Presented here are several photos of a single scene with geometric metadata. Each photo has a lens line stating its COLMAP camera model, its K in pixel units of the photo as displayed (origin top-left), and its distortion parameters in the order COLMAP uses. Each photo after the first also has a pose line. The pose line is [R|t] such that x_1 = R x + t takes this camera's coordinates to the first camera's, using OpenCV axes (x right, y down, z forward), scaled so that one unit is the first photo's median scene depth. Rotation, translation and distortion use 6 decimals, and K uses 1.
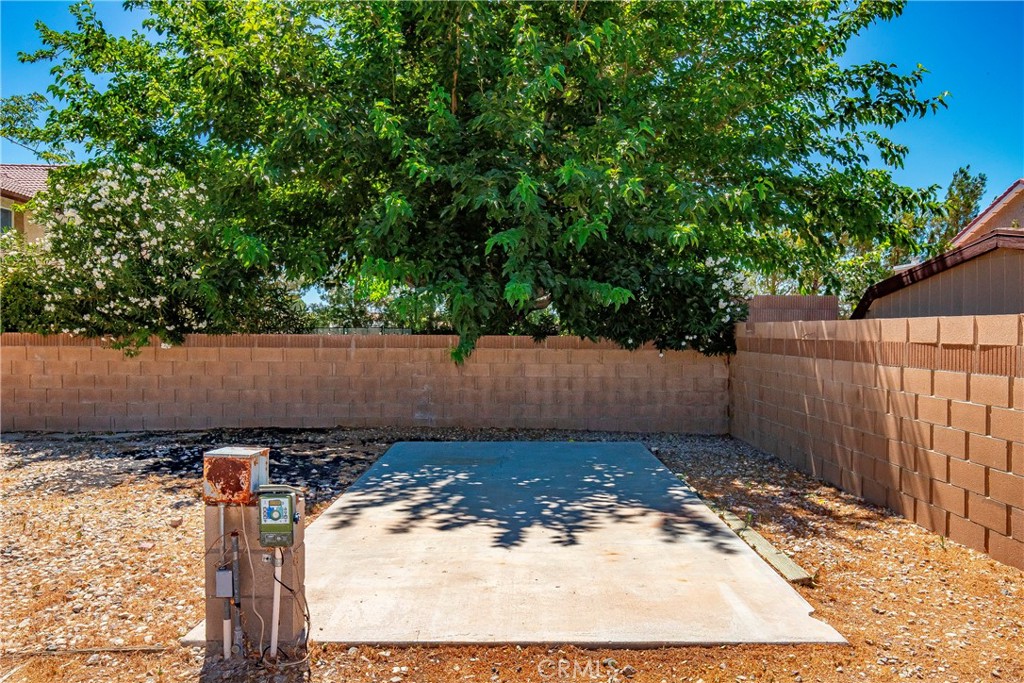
lens RADIAL K [[757.9, 0, 514.6], [0, 757.9, 340.8], [0, 0, 1]] dist [0.042619, 0.001169]
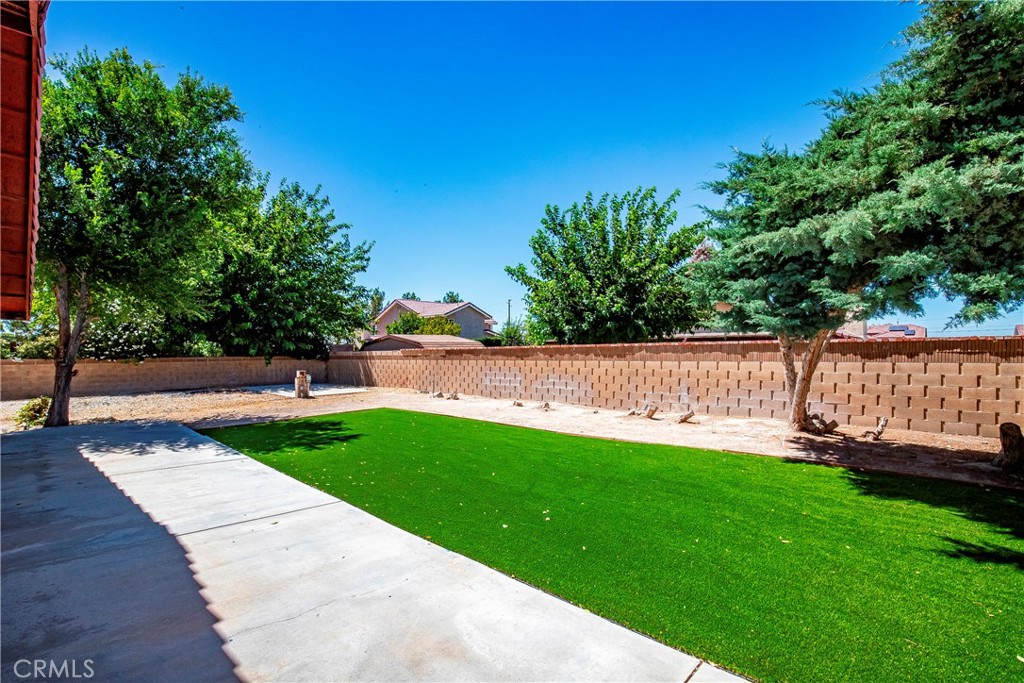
lens RADIAL K [[478.6, 0, 517.4], [0, 478.6, 347.1], [0, 0, 1]] dist [-0.018544, 0.001906]
pose [[0.681550, -0.005158, 0.731754, -0.772554], [0.022937, 0.999634, -0.014317, 0.007772], [-0.731412, 0.026542, 0.681419, -1.229370]]
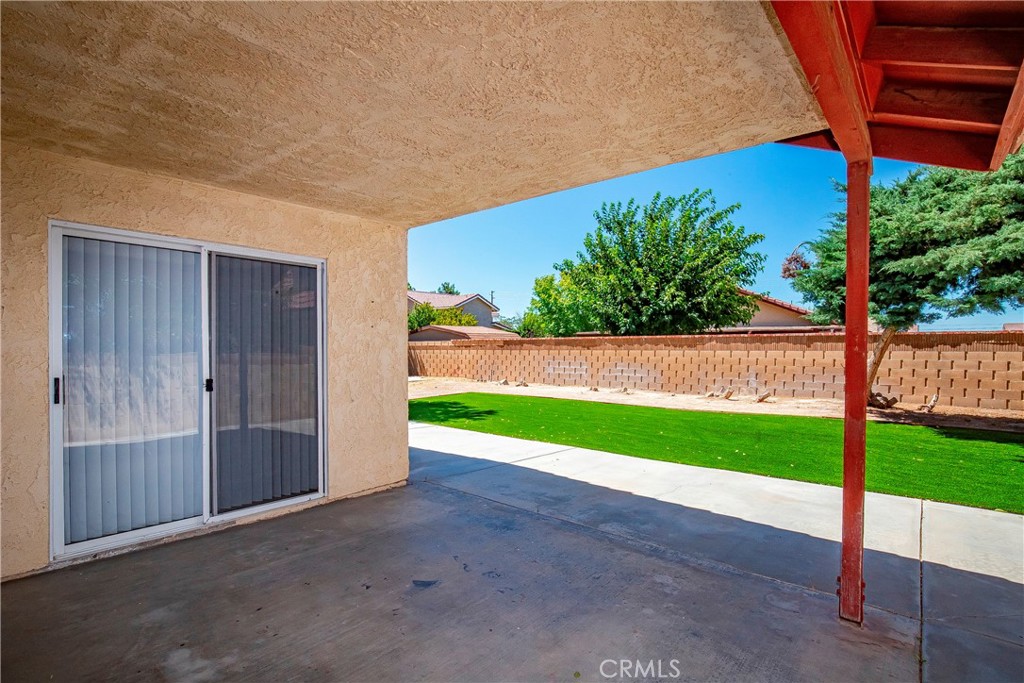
lens RADIAL K [[514.0, 0, 517.6], [0, 514.0, 344.2], [0, 0, 1]] dist [-0.013229, 0.002327]
pose [[0.638225, -0.005205, 0.769832, -1.142269], [0.016303, 0.999844, -0.006756, 0.015728], [-0.769677, 0.016863, 0.638210, -1.147457]]
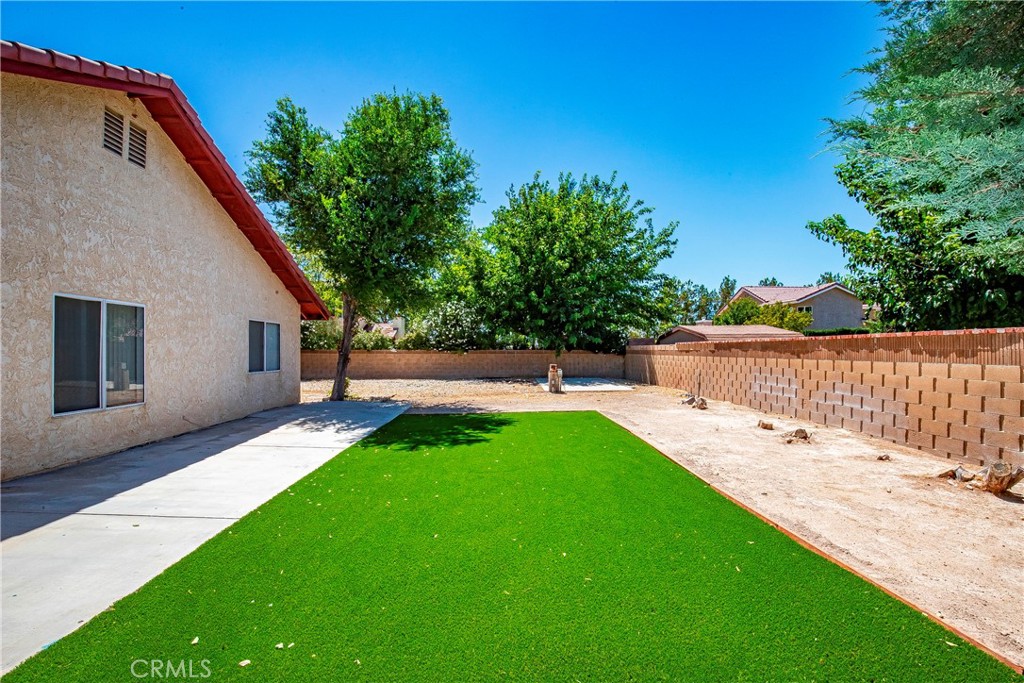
lens RADIAL K [[478.6, 0, 512.4], [0, 478.6, 353.9], [0, 0, 1]] dist [-0.018544, 0.001906]
pose [[0.999372, -0.005944, 0.034943, -0.304752], [0.006071, 0.999975, -0.003527, 0.017580], [-0.034921, 0.003737, 0.999383, -1.170523]]
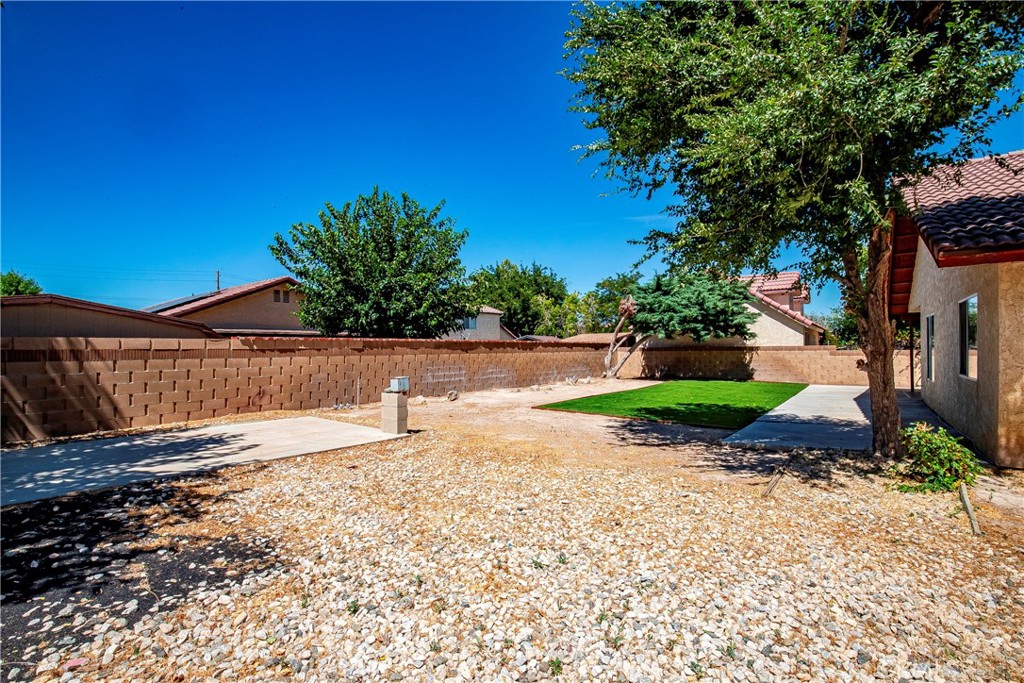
lens RADIAL K [[478.6, 0, 520.6], [0, 478.6, 344.1], [0, 0, 1]] dist [-0.018544, 0.001906]
pose [[-0.815128, -0.001630, 0.579278, -0.703008], [0.002703, 0.999974, 0.006616, -0.011004], [-0.579274, 0.006959, -0.815103, 0.839654]]
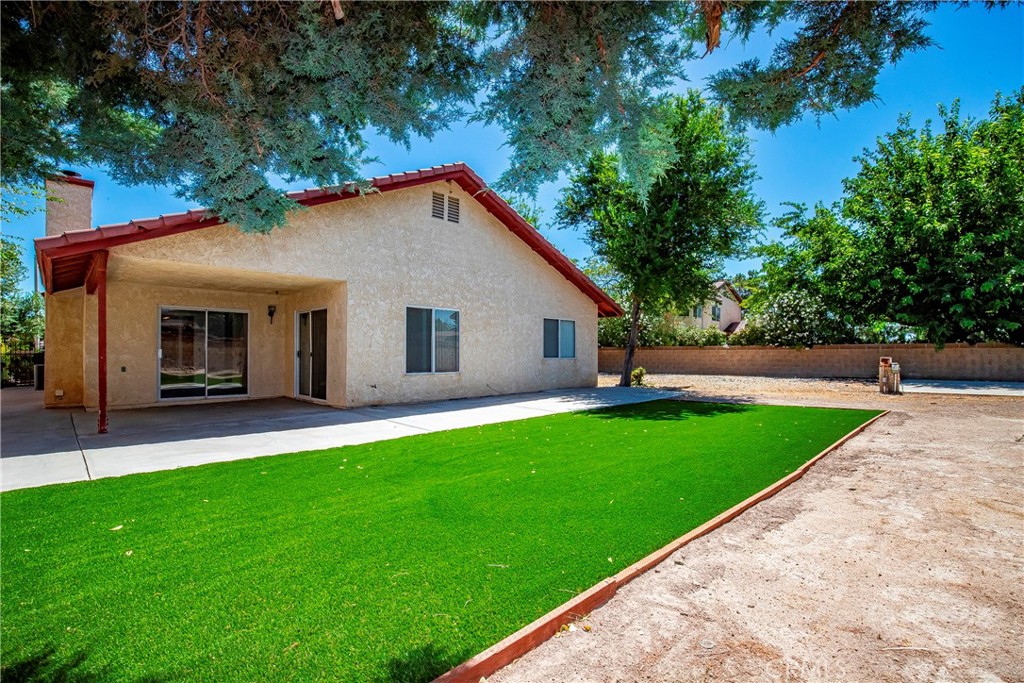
lens RADIAL K [[478.6, 0, 513.9], [0, 478.6, 356.4], [0, 0, 1]] dist [-0.018544, 0.001906]
pose [[0.715251, -0.004181, -0.698855, 0.036336], [-0.002807, 0.999957, -0.008855, 0.056221], [0.698862, 0.008296, 0.715209, -1.158958]]
